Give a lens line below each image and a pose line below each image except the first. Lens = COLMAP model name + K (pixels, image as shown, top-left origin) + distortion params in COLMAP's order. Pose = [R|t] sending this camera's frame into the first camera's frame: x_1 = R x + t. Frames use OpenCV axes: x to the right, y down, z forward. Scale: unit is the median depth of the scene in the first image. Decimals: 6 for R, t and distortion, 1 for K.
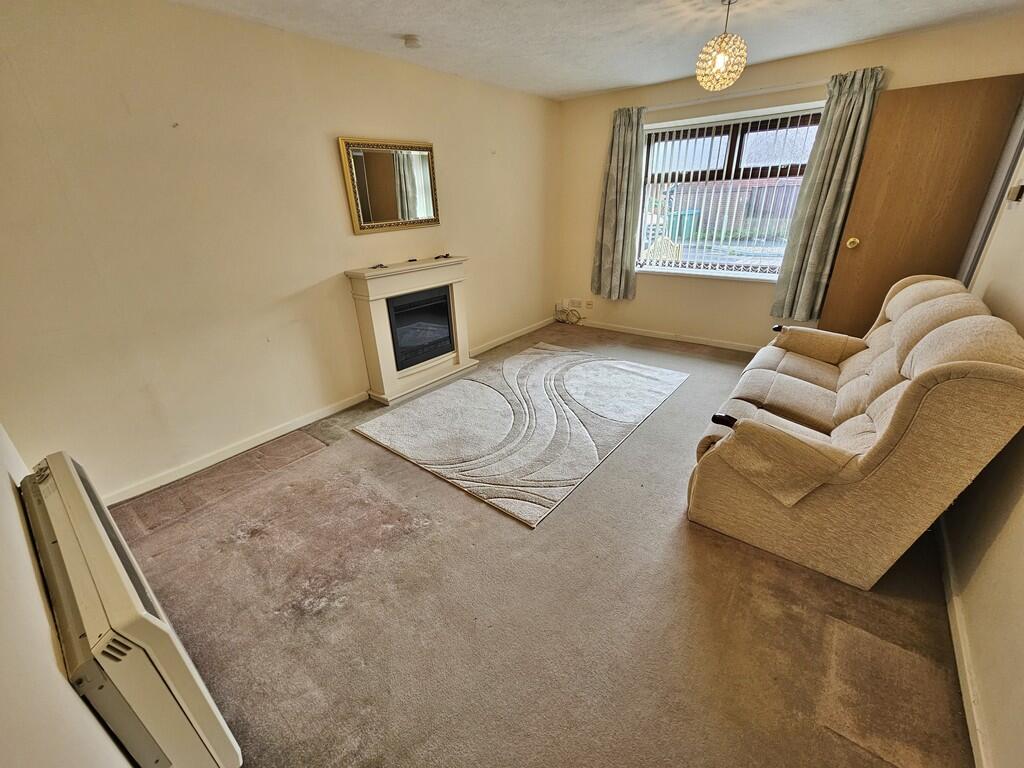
lens RADIAL K [[419.1, 0, 512.0], [0, 419.1, 384.0], [0, 0, 1]] dist [0.000771, 0.001257]
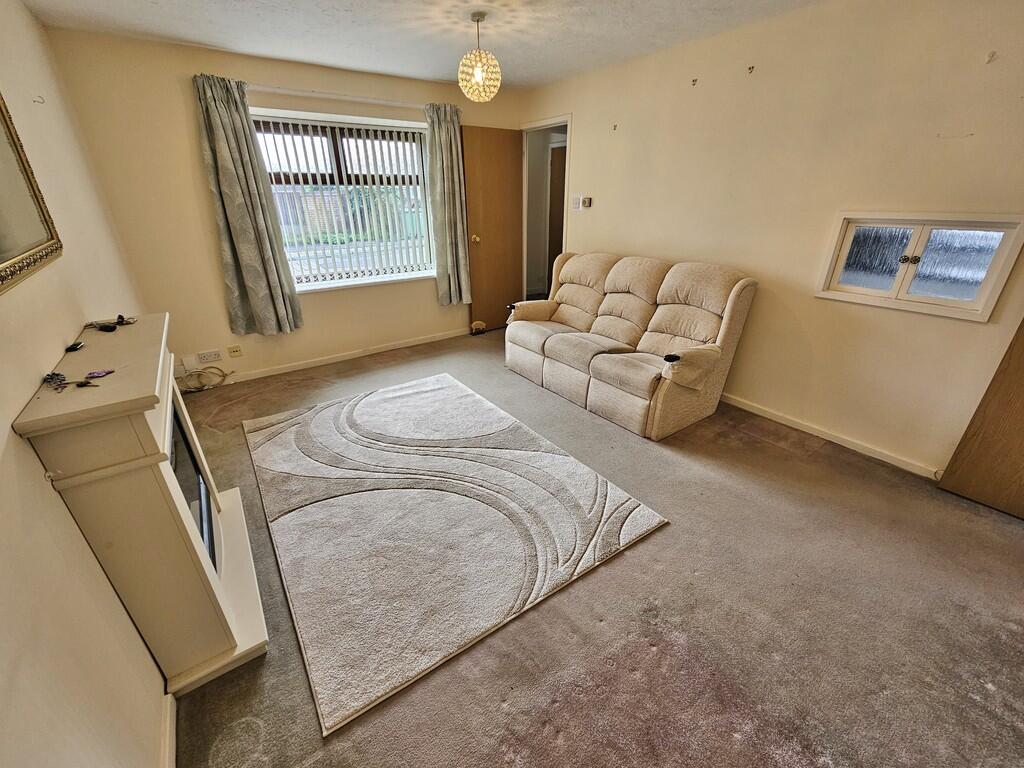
lens RADIAL K [[419.1, 0, 512.0], [0, 419.1, 384.0], [0, 0, 1]] dist [0.000771, 0.001257]
pose [[0.283879, -0.364860, 0.886730, -0.450961], [0.382269, 0.891170, 0.244307, -0.187130], [-0.879365, 0.269616, 0.392459, 0.456218]]
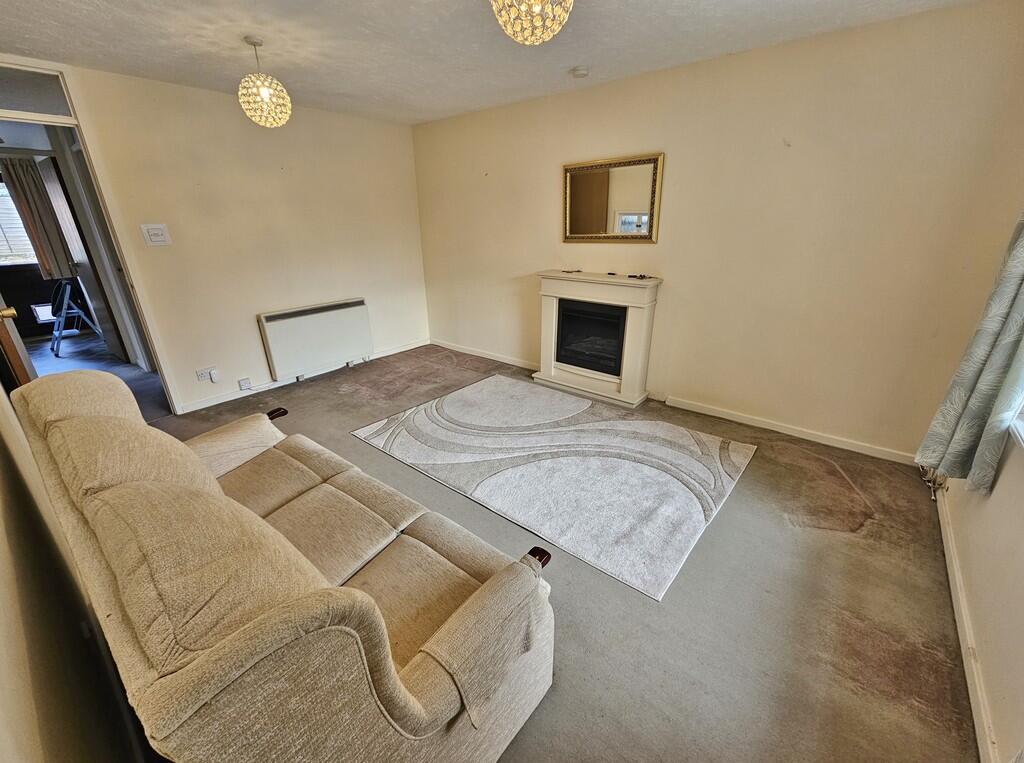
lens RADIAL K [[419.1, 0, 512.0], [0, 419.1, 381.5], [0, 0, 1]] dist [0.000771, 0.001257]
pose [[-0.011308, 0.392377, -0.919735, 0.743183], [-0.392816, 0.844105, 0.364942, -0.326616], [0.919548, 0.365413, 0.144587, 0.677649]]
